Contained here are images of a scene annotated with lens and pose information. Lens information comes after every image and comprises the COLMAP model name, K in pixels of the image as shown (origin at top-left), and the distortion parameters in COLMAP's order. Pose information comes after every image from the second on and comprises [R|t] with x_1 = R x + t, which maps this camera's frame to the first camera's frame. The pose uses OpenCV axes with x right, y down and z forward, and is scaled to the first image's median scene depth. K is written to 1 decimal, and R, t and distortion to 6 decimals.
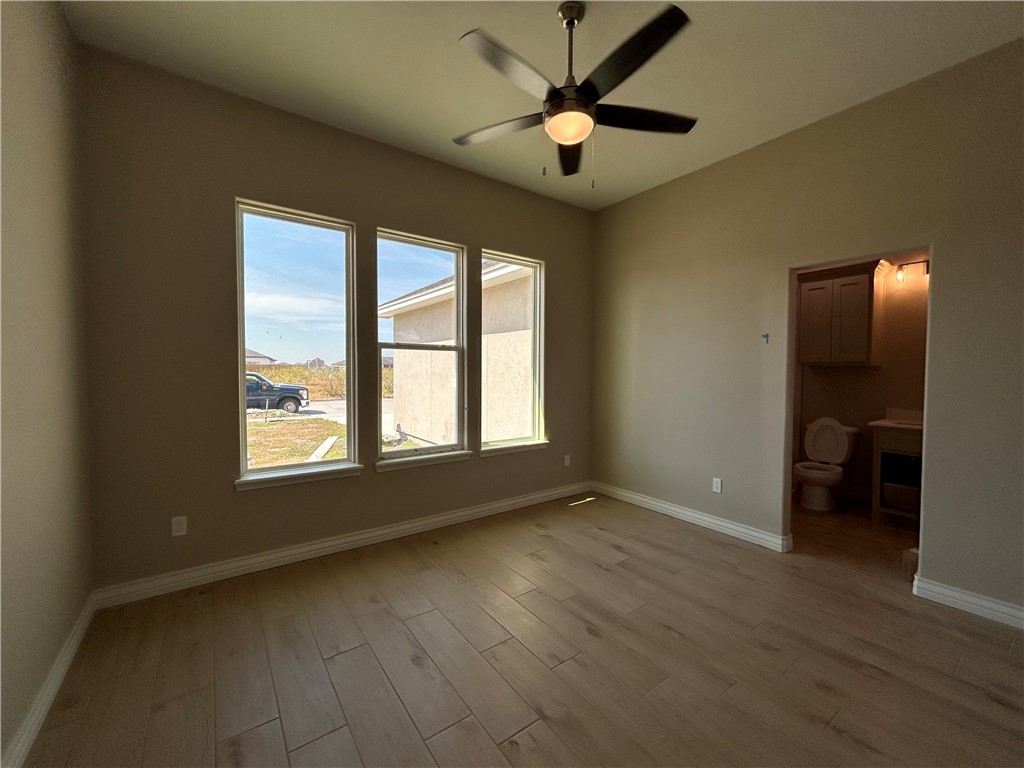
lens RADIAL K [[414.8, 0, 511.1], [0, 414.8, 383.7], [0, 0, 1]] dist [0.001721, 0.000942]
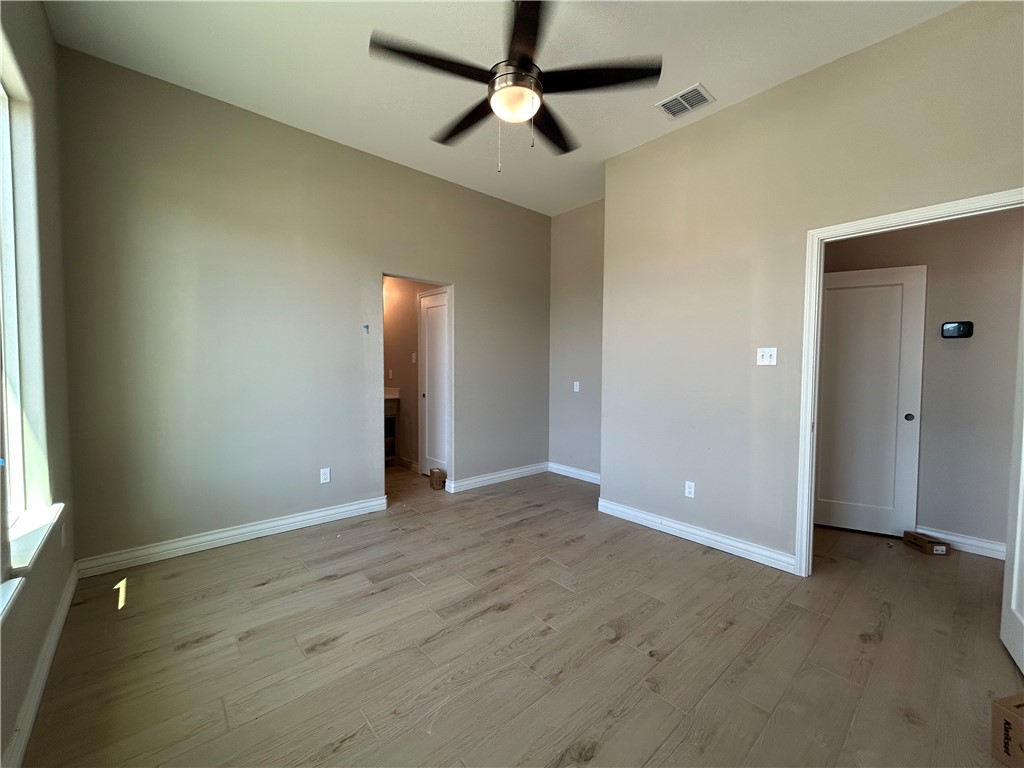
lens RADIAL K [[414.8, 0, 511.1], [0, 414.8, 383.7], [0, 0, 1]] dist [0.001721, 0.000942]
pose [[-0.087691, -0.049829, 0.994901, -0.576018], [0.023997, 0.998353, 0.052117, -0.011000], [-0.995859, 0.028445, -0.086351, 0.748837]]
